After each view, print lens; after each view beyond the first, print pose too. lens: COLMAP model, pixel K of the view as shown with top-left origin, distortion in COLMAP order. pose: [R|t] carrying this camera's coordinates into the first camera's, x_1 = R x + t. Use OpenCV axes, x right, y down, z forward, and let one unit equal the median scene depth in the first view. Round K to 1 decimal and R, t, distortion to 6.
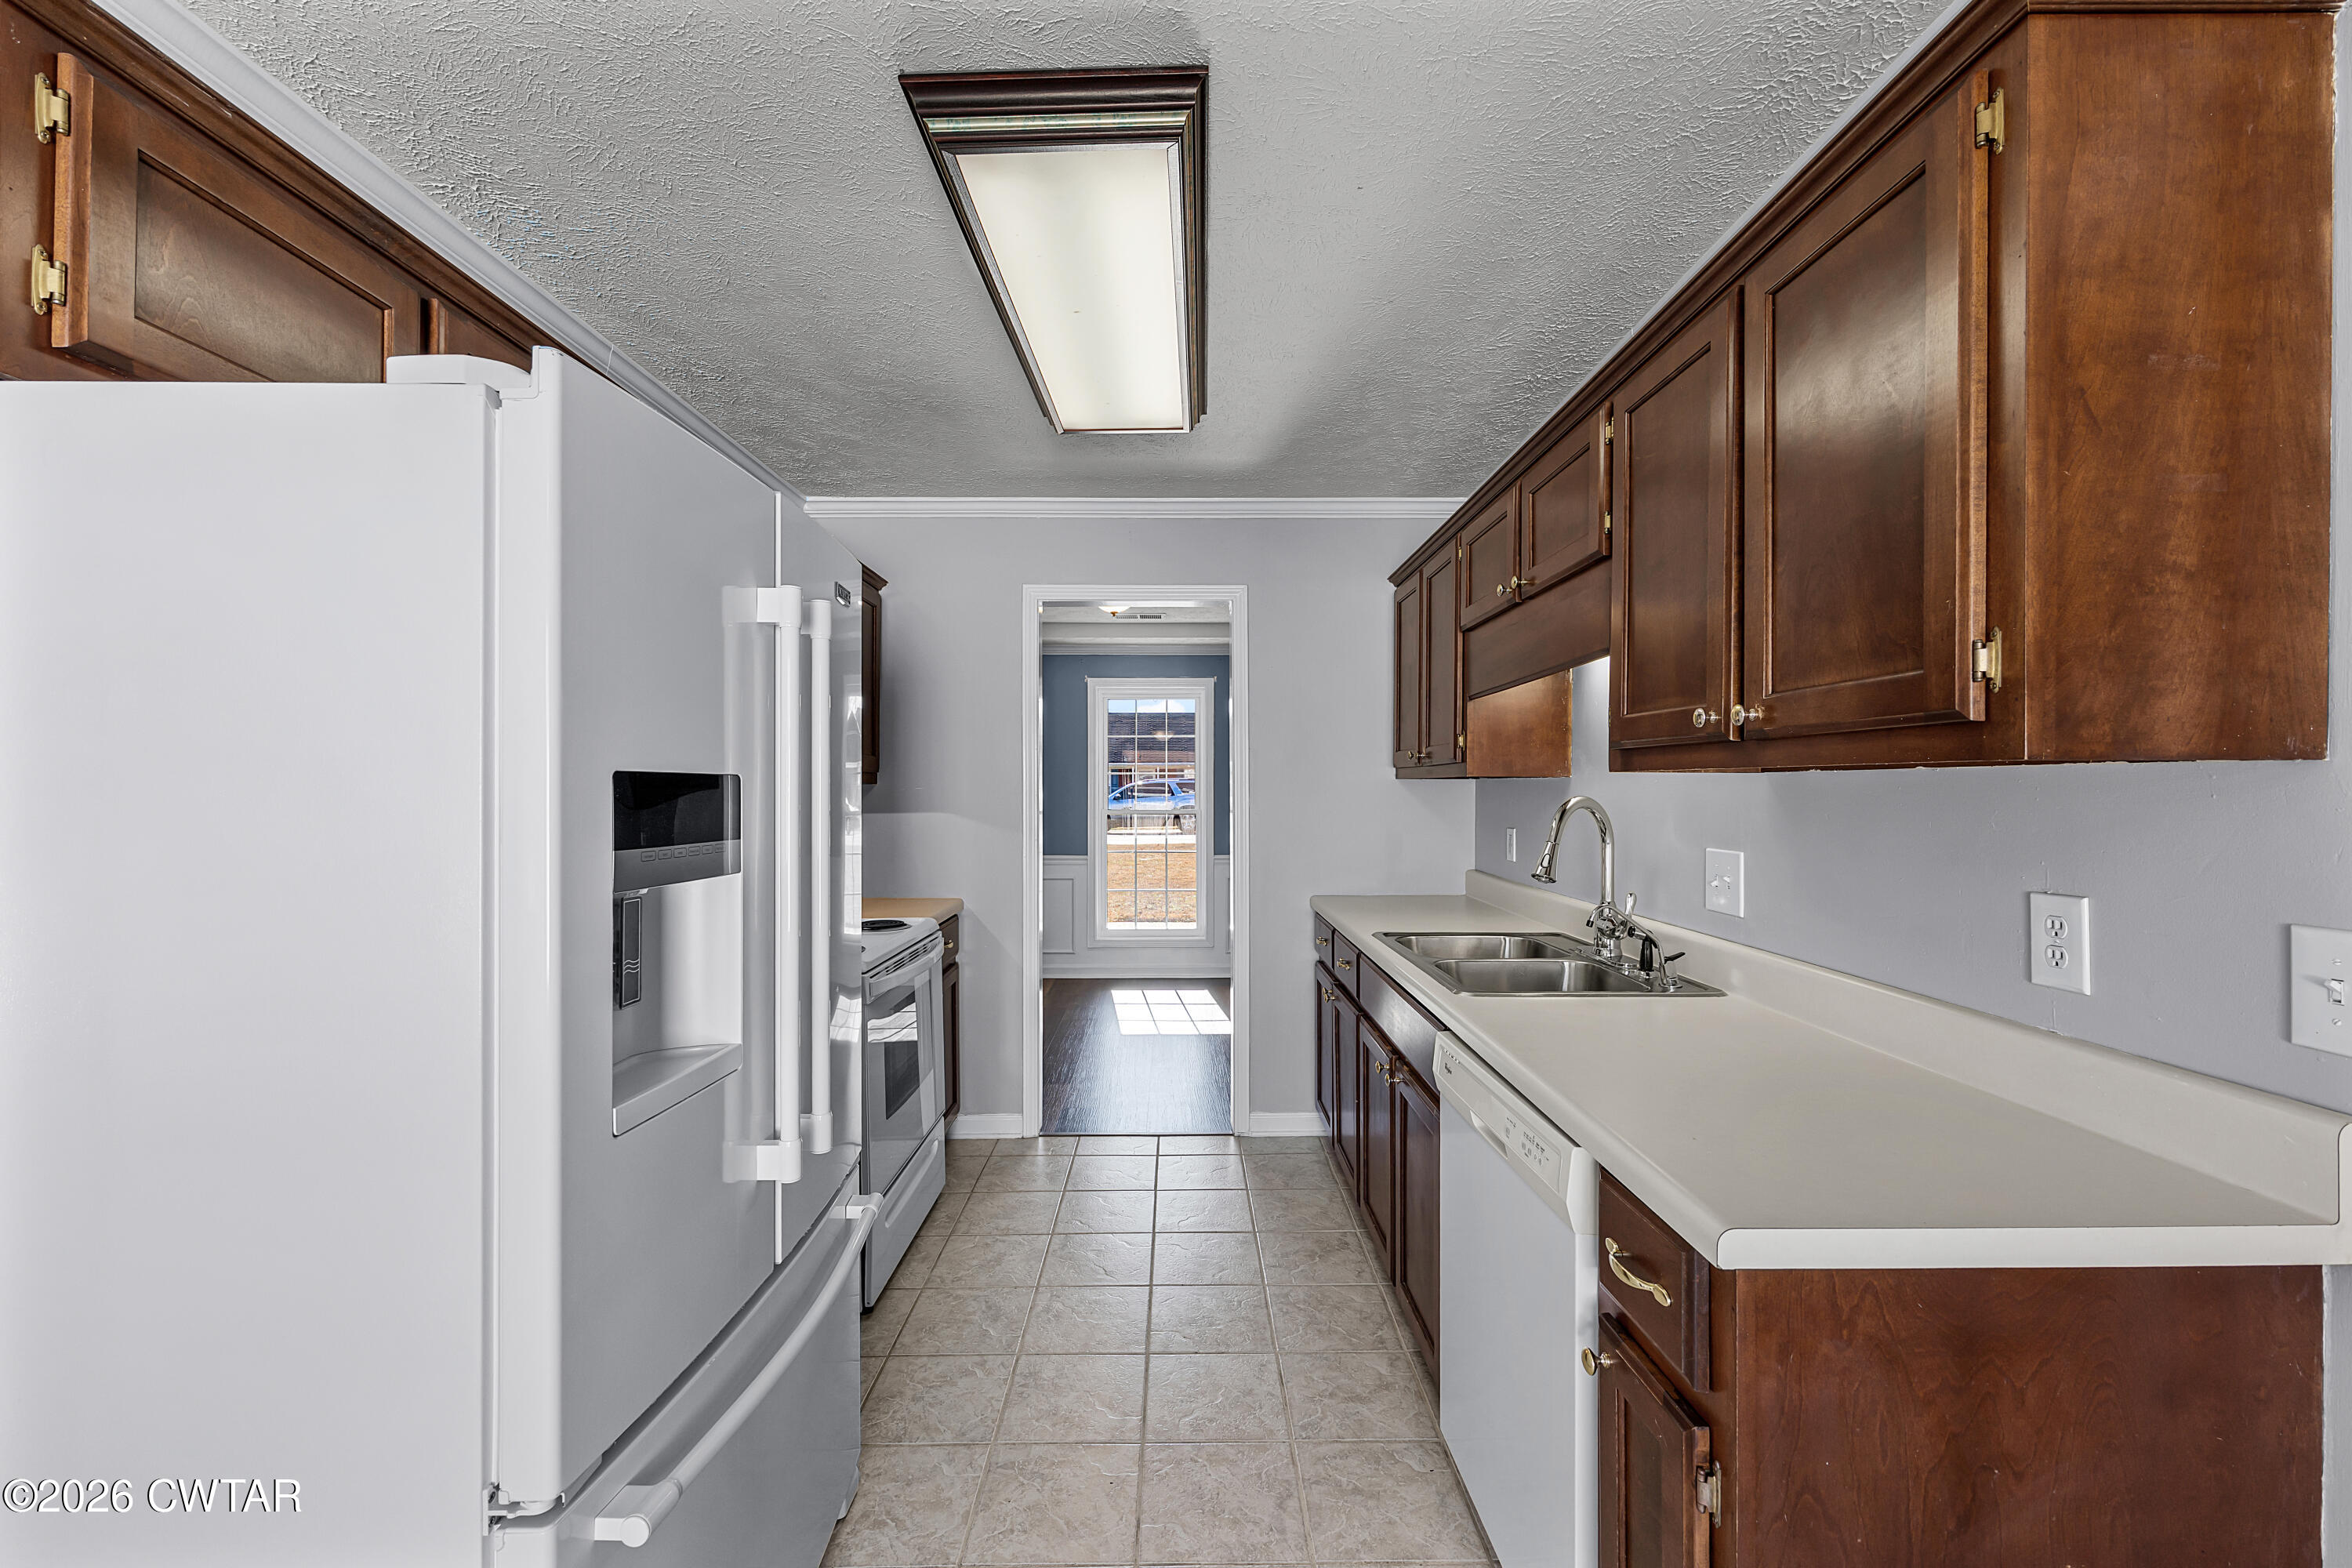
lens RADIAL K [[947.1, 0, 1190.4], [0, 947.1, 787.6], [0, 0, 1]] dist [-0.000202, 0.000333]
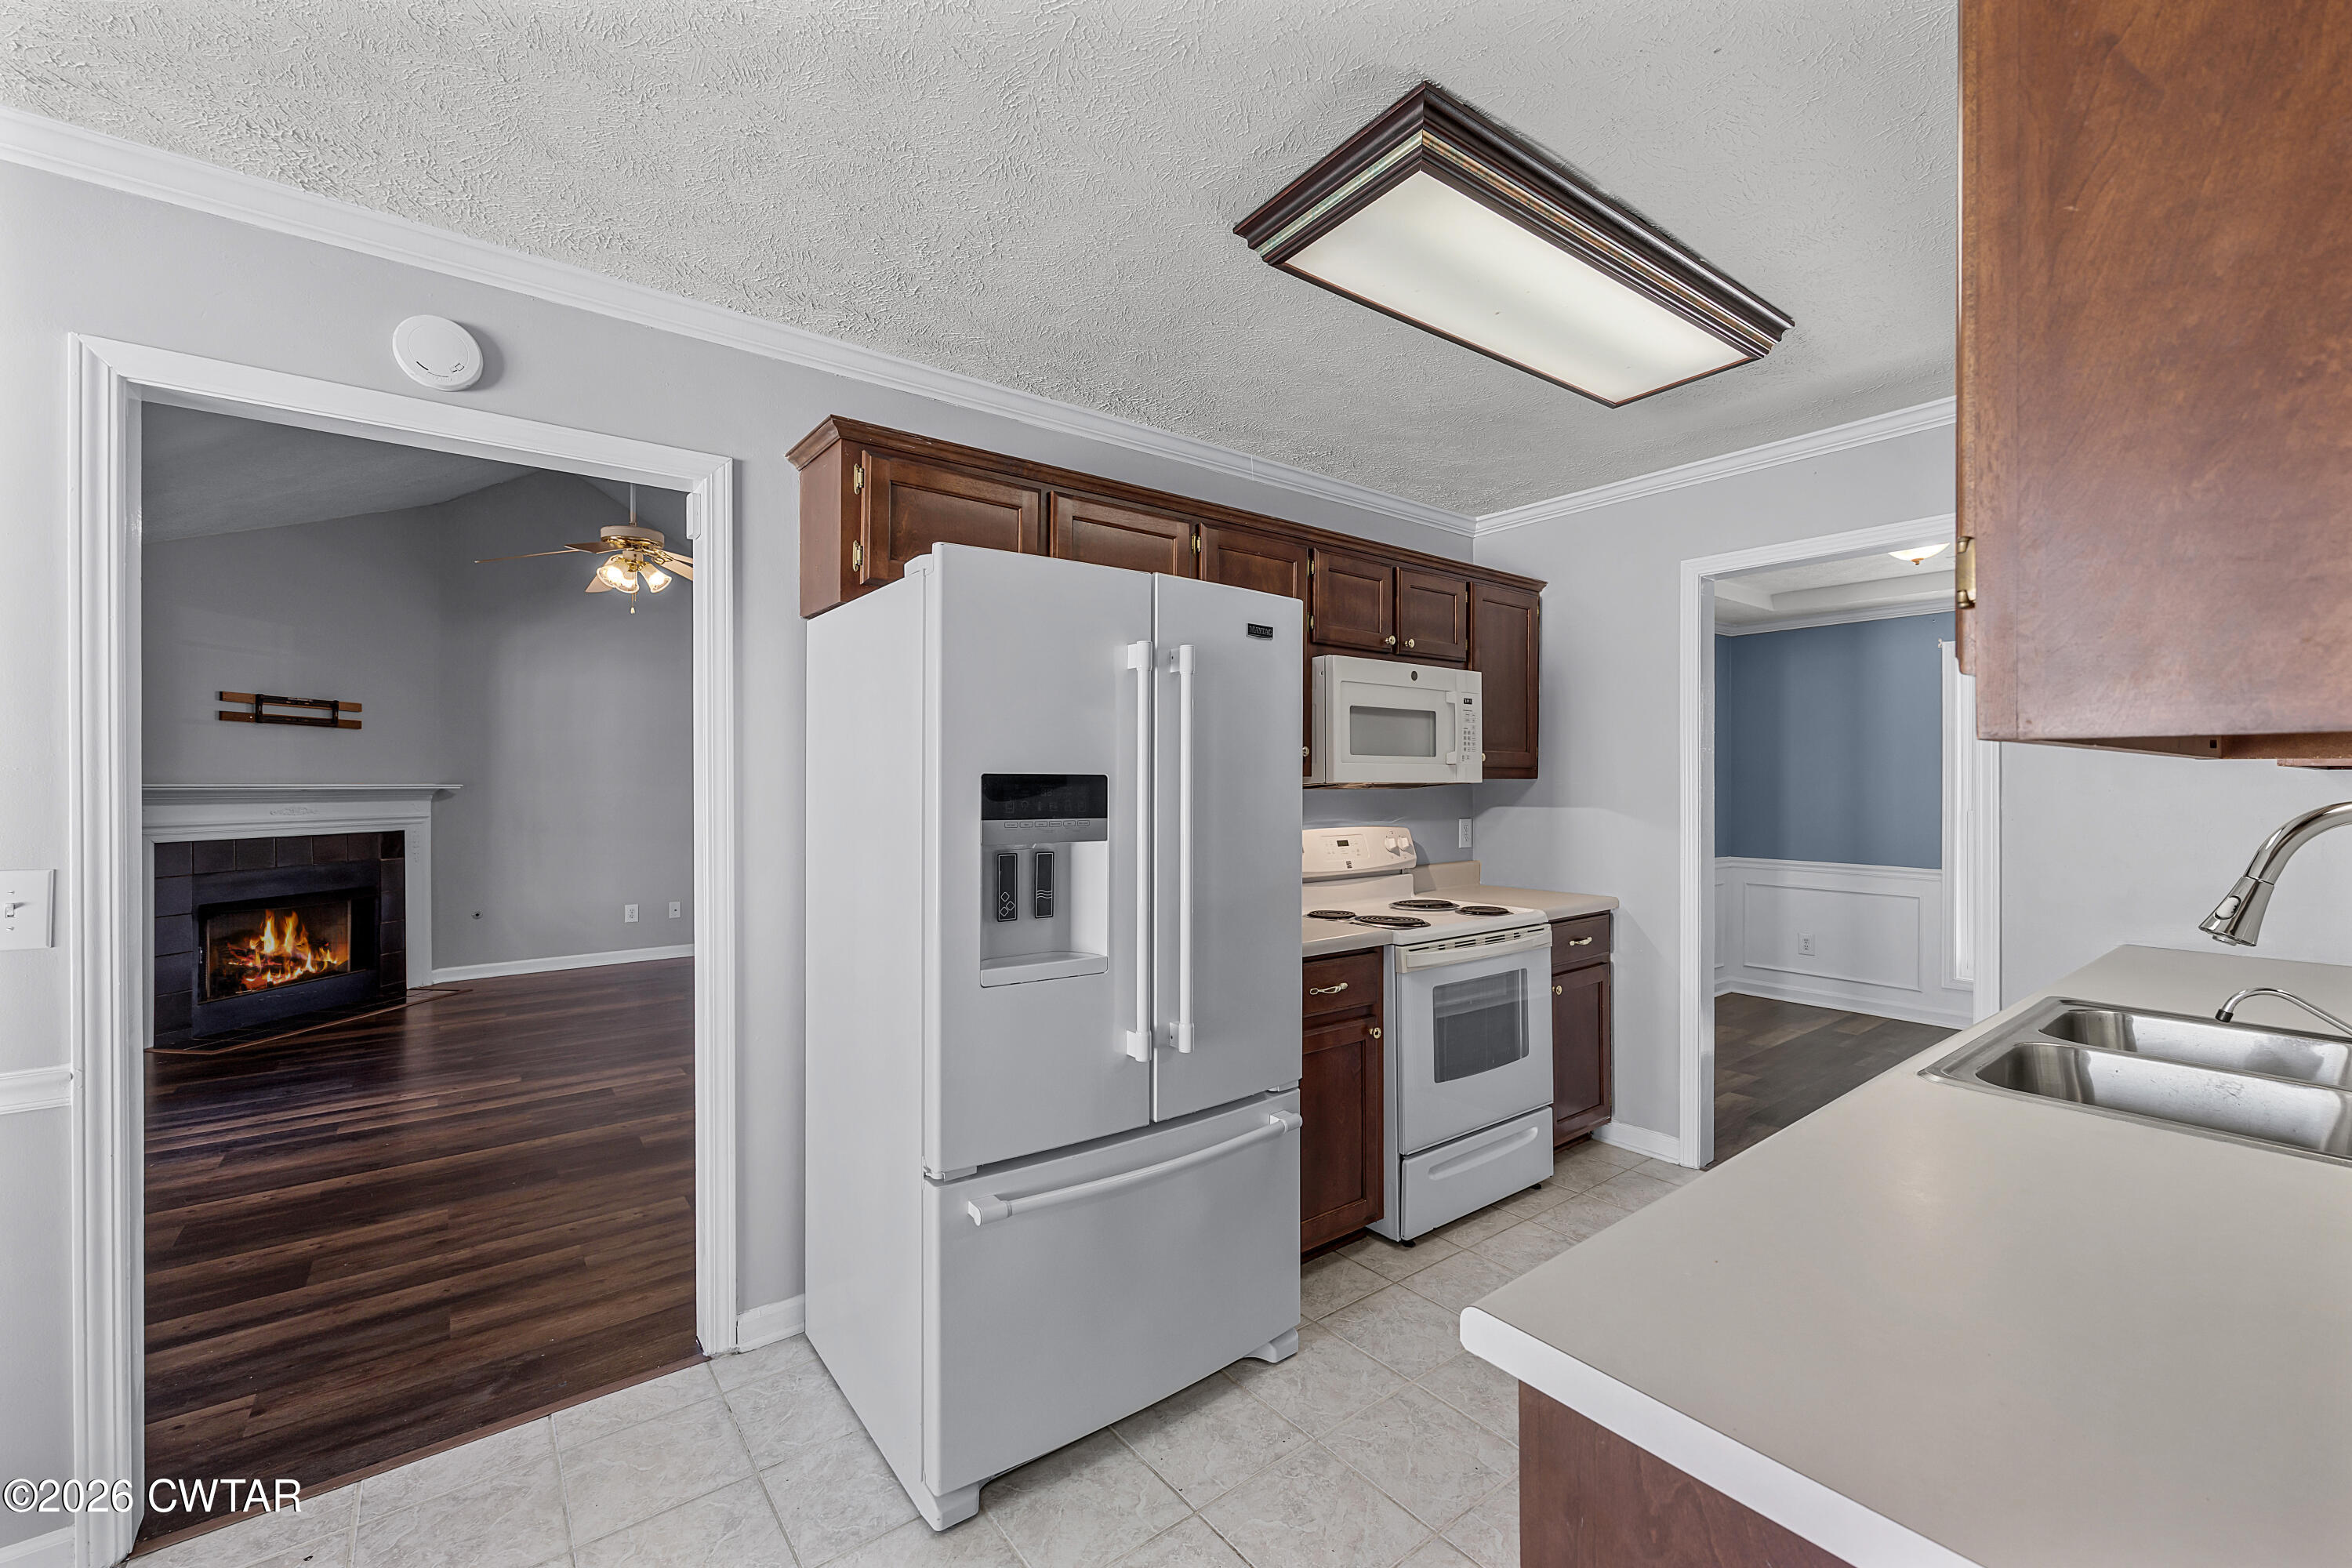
lens RADIAL K [[947.1, 0, 1188.8], [0, 947.1, 779.6], [0, 0, 1]] dist [-0.000202, 0.000333]
pose [[0.607756, -0.001618, -0.794122, 0.751937], [0.000896, 0.999999, -0.001352, -0.003919], [0.794123, 0.000110, 0.607757, 0.193127]]
